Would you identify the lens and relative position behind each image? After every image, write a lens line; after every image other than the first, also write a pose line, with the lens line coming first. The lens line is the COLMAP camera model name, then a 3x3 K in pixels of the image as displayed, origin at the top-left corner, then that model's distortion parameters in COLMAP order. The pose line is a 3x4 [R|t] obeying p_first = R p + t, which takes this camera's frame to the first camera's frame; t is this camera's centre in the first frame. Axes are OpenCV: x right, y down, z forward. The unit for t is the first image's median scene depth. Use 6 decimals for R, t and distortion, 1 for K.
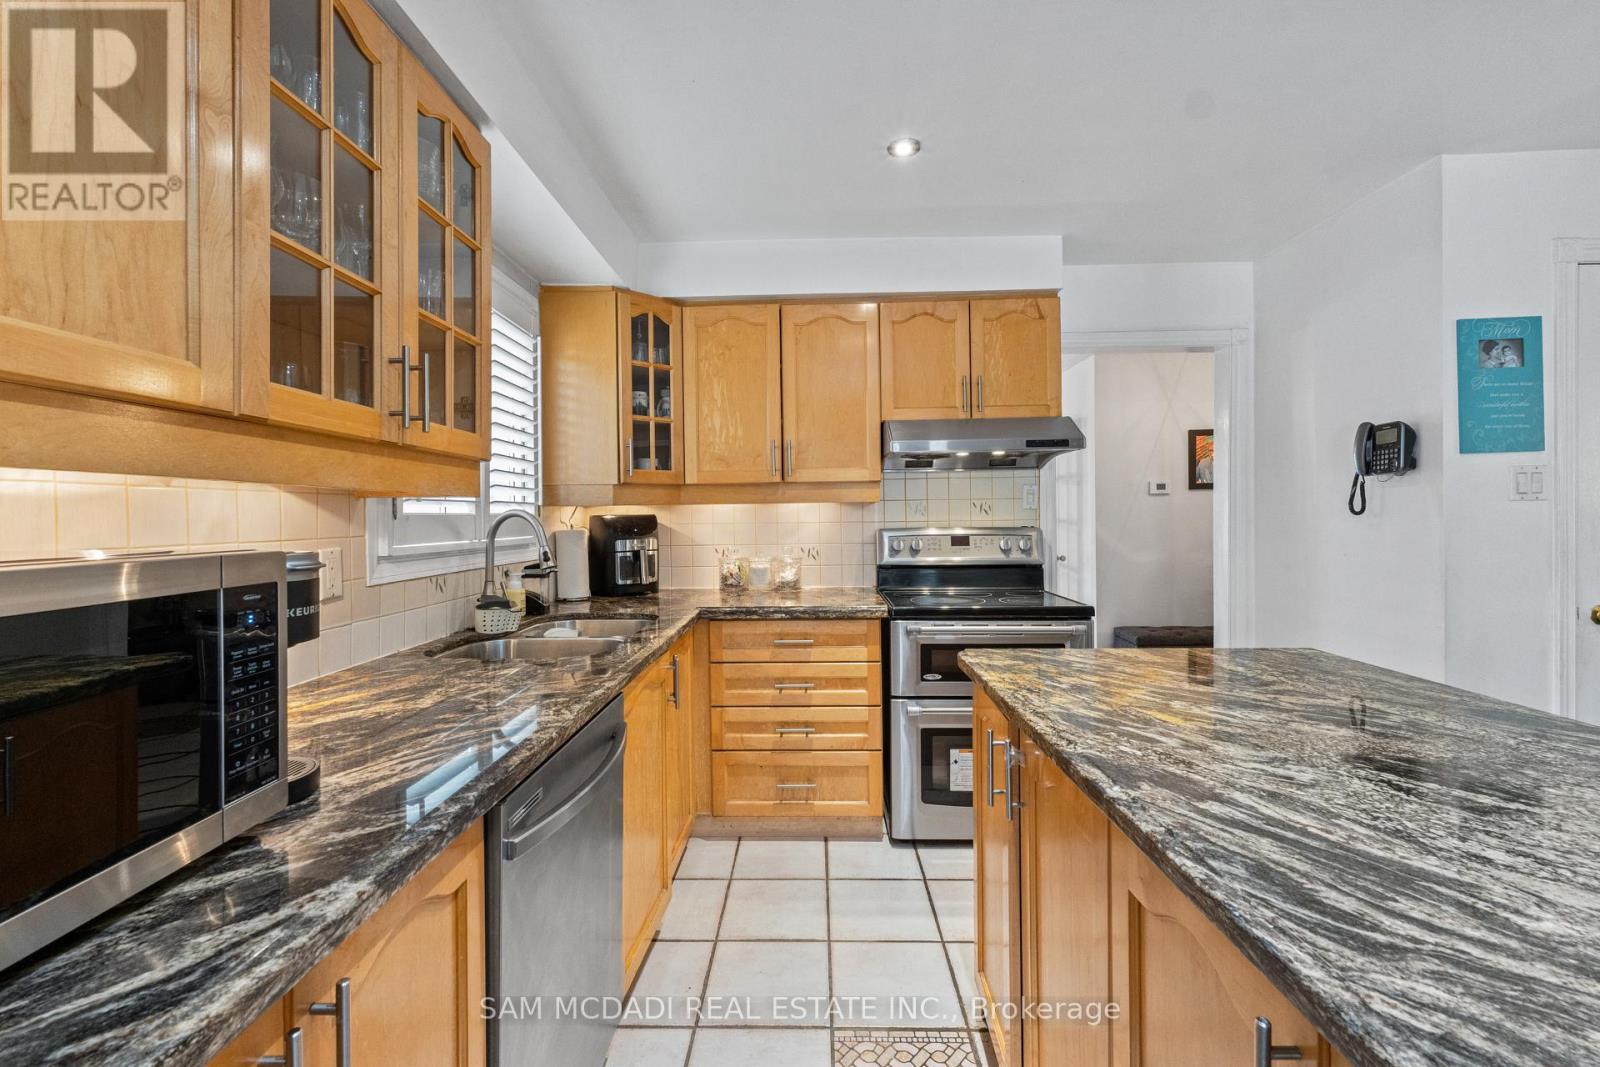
lens RADIAL K [[693.5, 0, 800.5], [0, 693.5, 523.0], [0, 0, 1]] dist [0.001581, 0.000124]
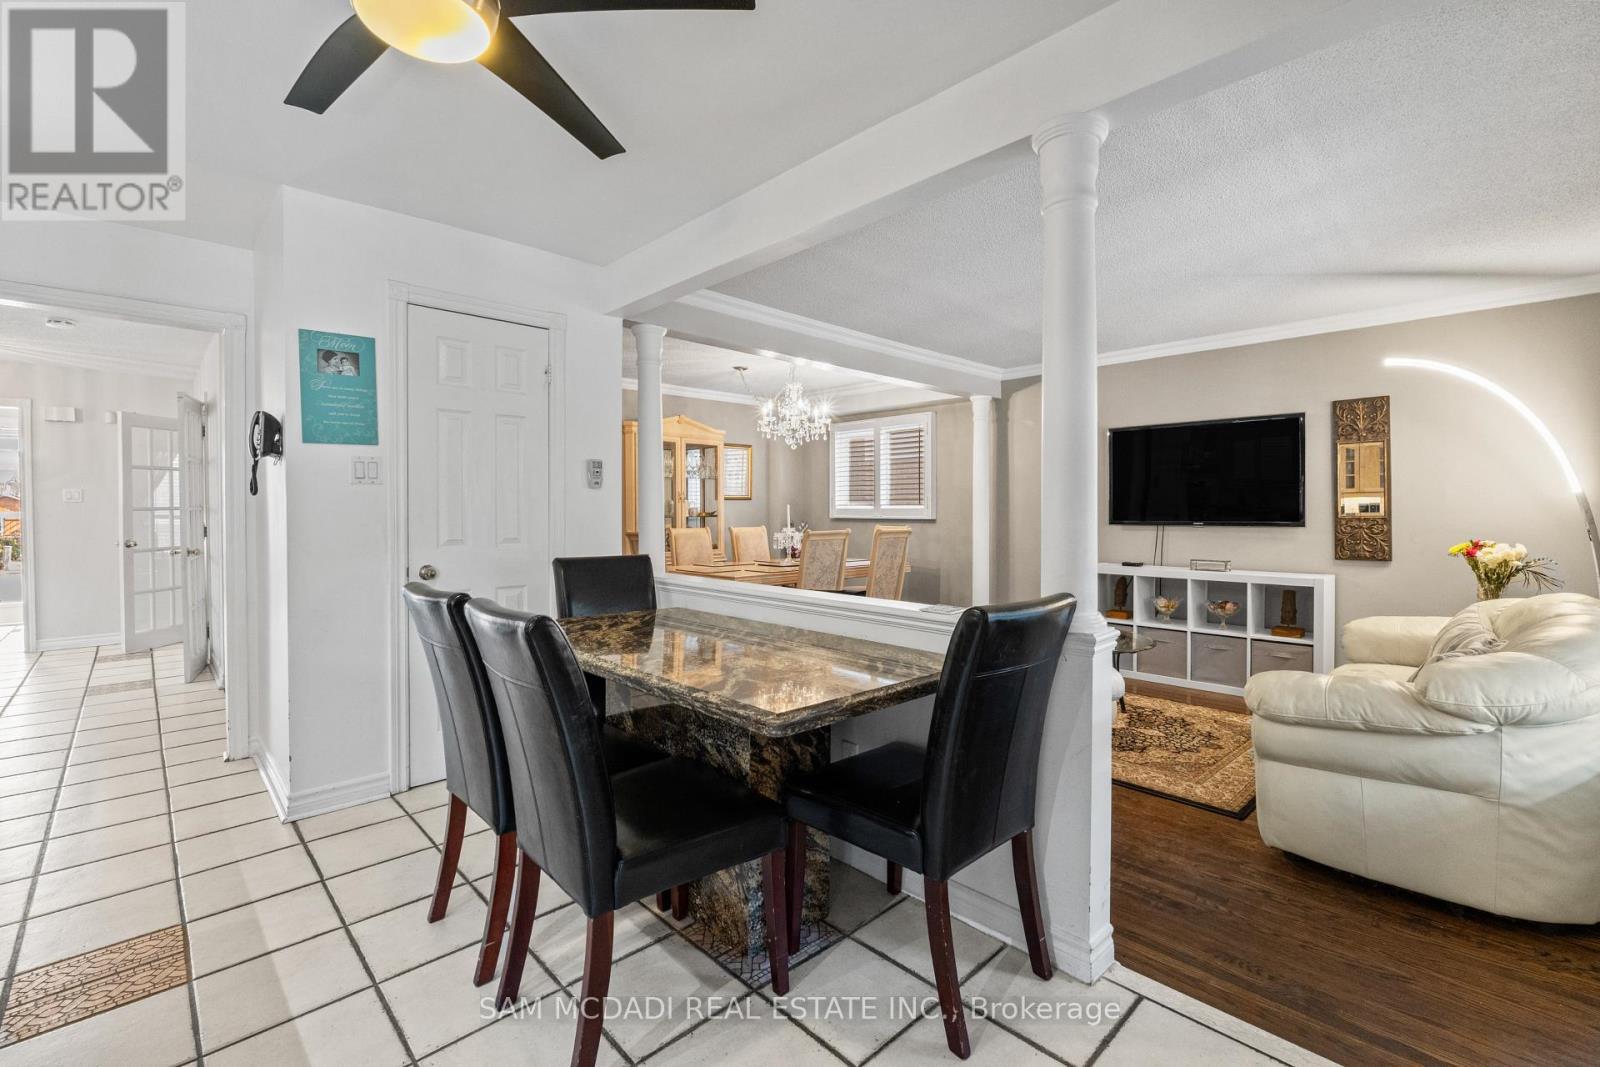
lens RADIAL K [[693.5, 0, 801.8], [0, 693.5, 522.6], [0, 0, 1]] dist [0.001581, 0.000124]
pose [[0.701551, -0.006621, 0.712588, 0.708023], [0.000227, 0.999959, 0.009068, 0.025598], [-0.712619, -0.006200, 0.701524, -0.436671]]
